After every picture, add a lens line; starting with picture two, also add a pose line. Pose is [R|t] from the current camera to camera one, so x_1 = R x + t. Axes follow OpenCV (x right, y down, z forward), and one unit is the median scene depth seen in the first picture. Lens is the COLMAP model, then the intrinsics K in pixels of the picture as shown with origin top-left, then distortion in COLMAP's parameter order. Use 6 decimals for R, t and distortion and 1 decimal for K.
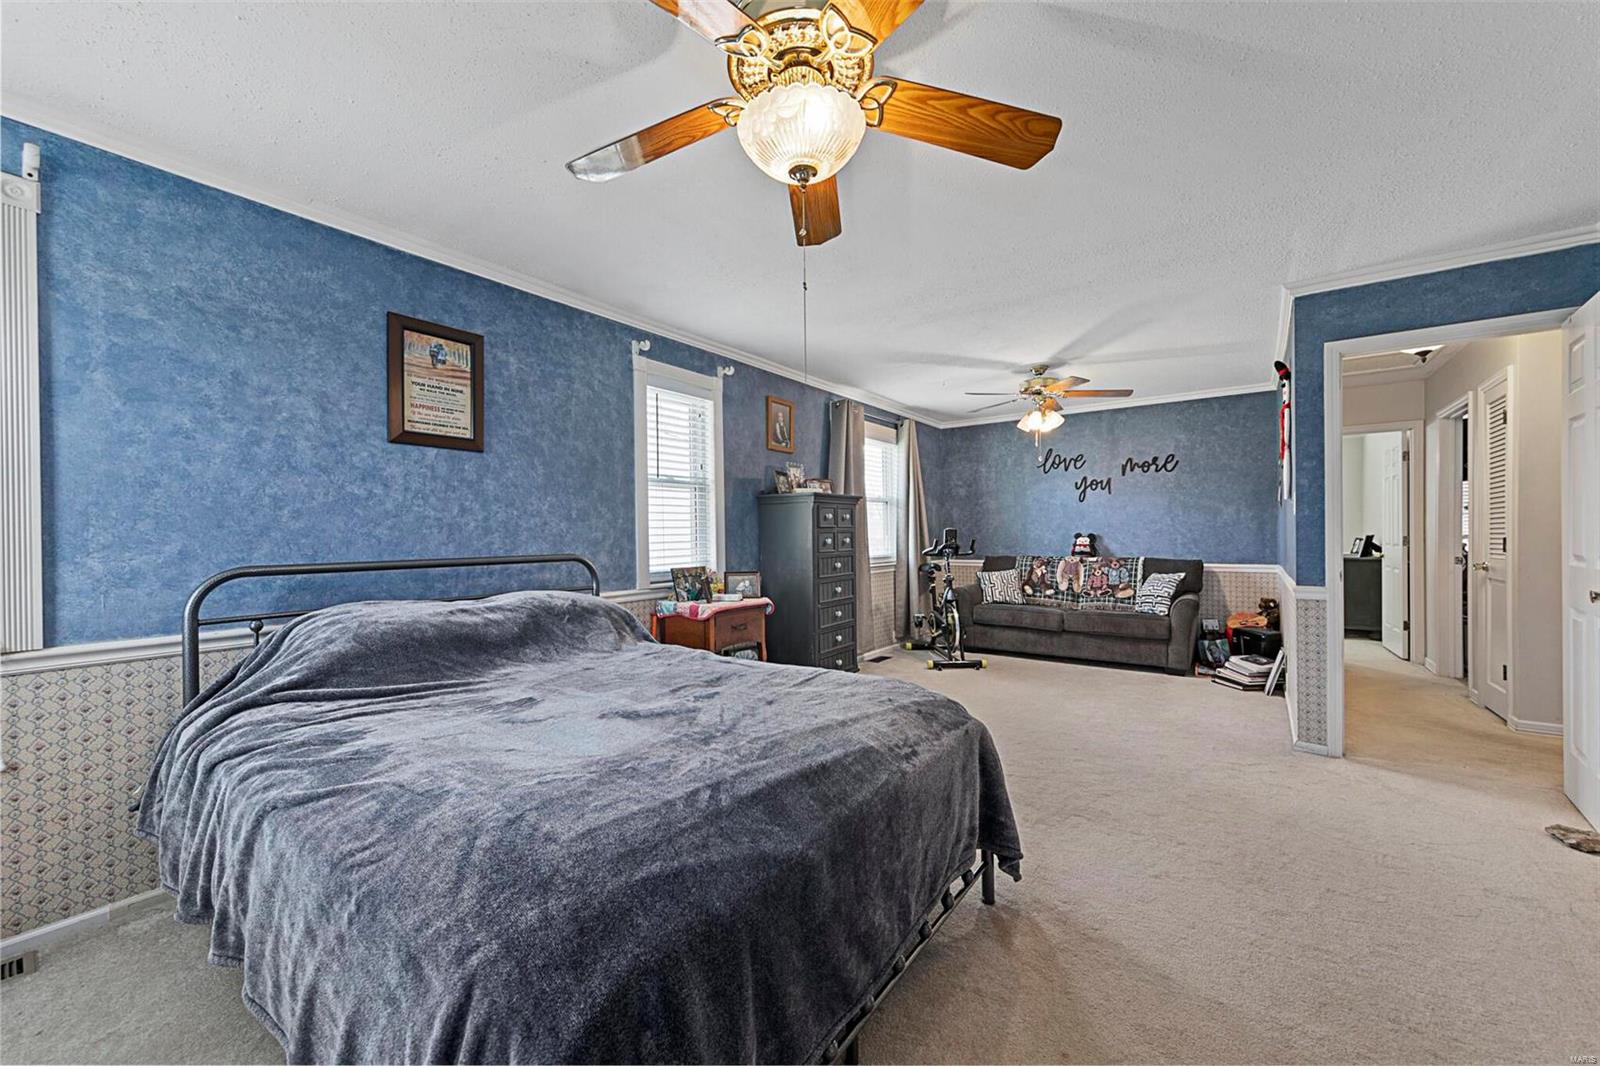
lens RADIAL K [[632.9, 0, 810.3], [0, 632.9, 539.8], [0, 0, 1]] dist [0.011246, -0.001044]
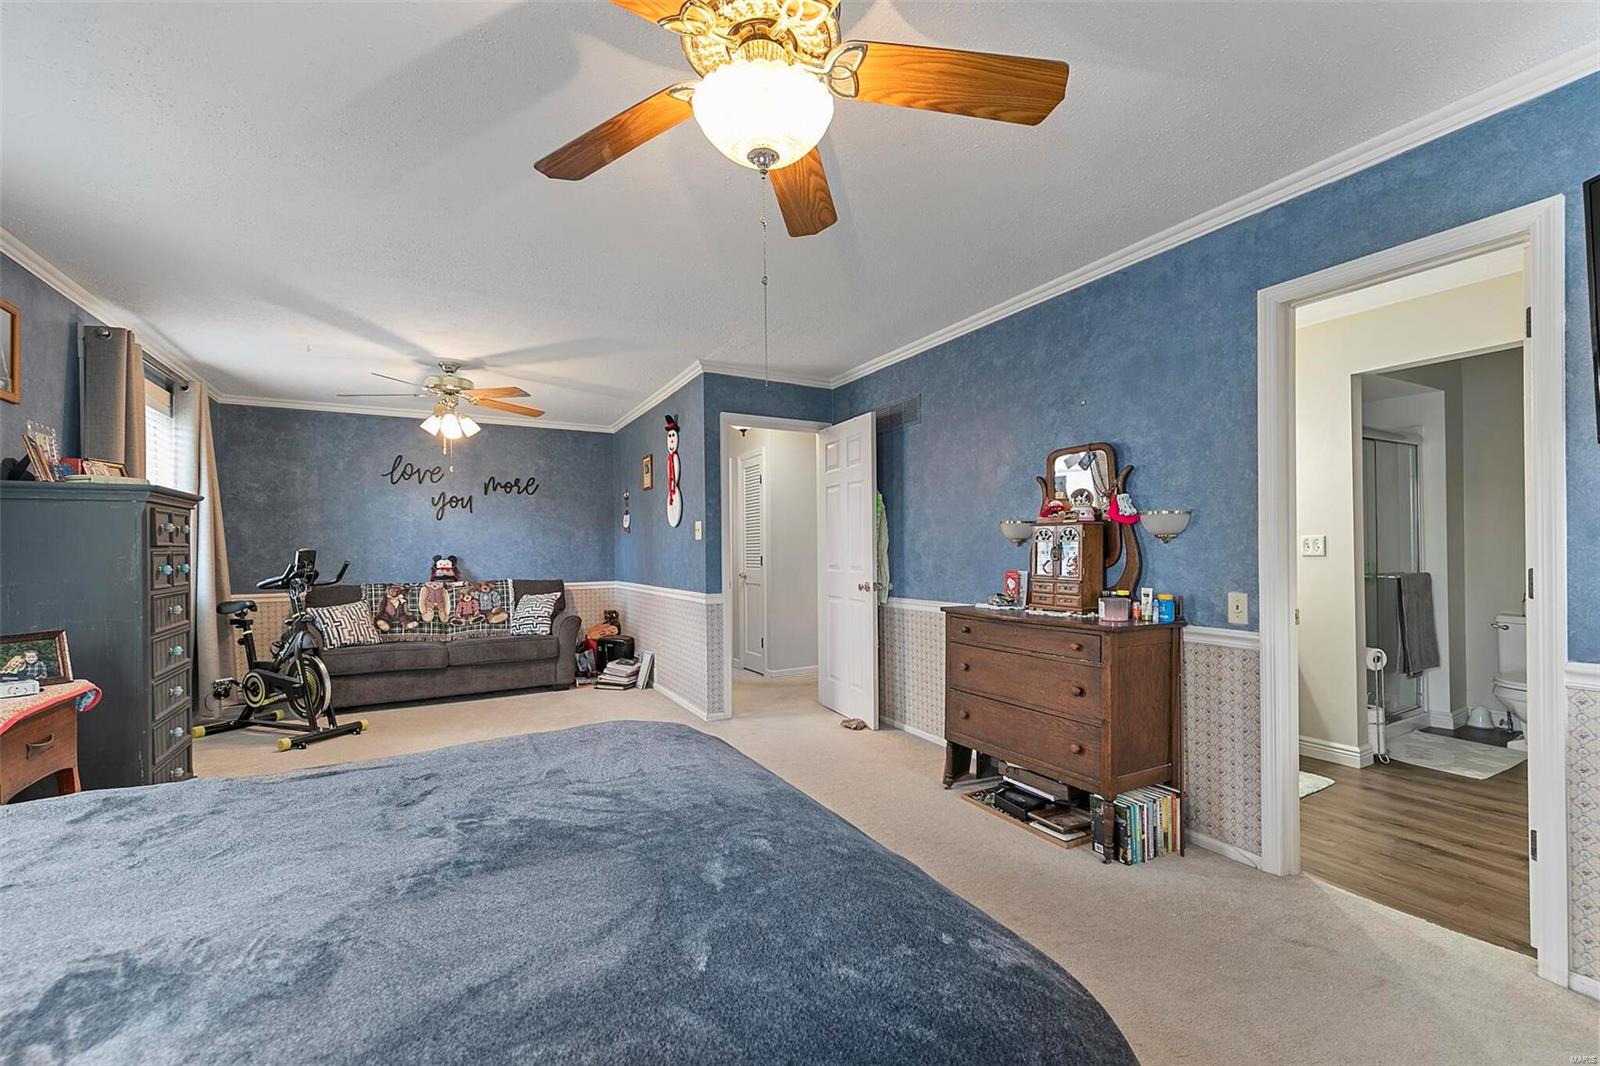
lens RADIAL K [[652.3, 0, 840.5], [0, 652.3, 547.9], [0, 0, 1]] dist [0.003467, 0.000184]
pose [[0.392854, 0.005325, 0.919586, -0.209328], [0.016502, 0.999781, -0.012839, 0.000122], [-0.919453, 0.020219, 0.392680, 0.136348]]
